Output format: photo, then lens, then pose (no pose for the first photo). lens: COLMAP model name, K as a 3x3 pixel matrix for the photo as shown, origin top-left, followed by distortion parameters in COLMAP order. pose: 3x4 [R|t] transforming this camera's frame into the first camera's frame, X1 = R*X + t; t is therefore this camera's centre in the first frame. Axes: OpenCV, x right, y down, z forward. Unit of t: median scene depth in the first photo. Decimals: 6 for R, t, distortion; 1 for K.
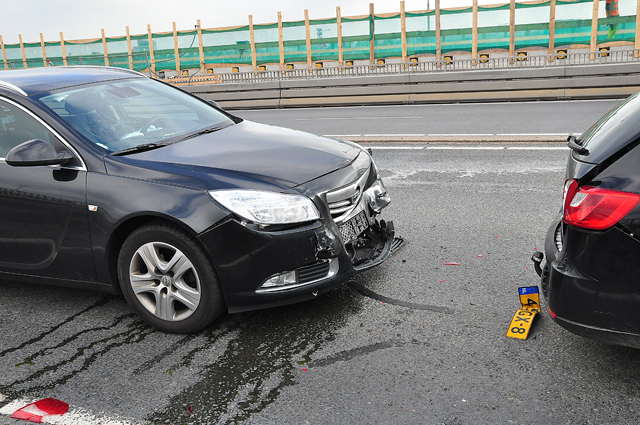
lens RADIAL K [[653.2, 0, 320.6], [0, 653.2, 166.5], [0, 0, 1]] dist [-0.011623, -0.004005]
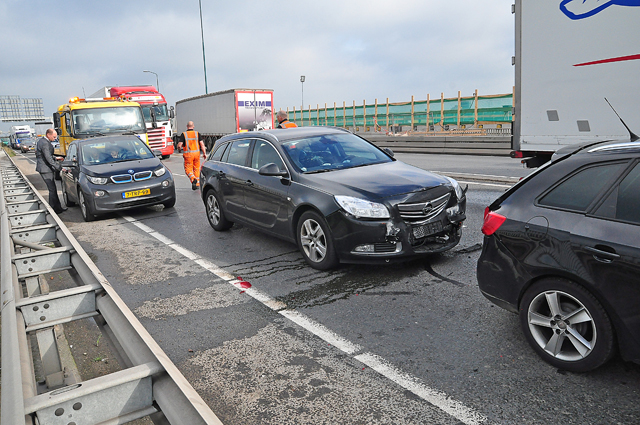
lens RADIAL K [[478.1, 0, 320.0], [0, 478.1, 212.5], [0, 0, 1]] dist [-0.096297, 0.000041]
pose [[0.850456, 0.116182, -0.513056, 0.483359], [-0.095422, 0.993197, 0.066735, -0.000722], [0.517320, -0.007799, 0.855757, -0.185159]]
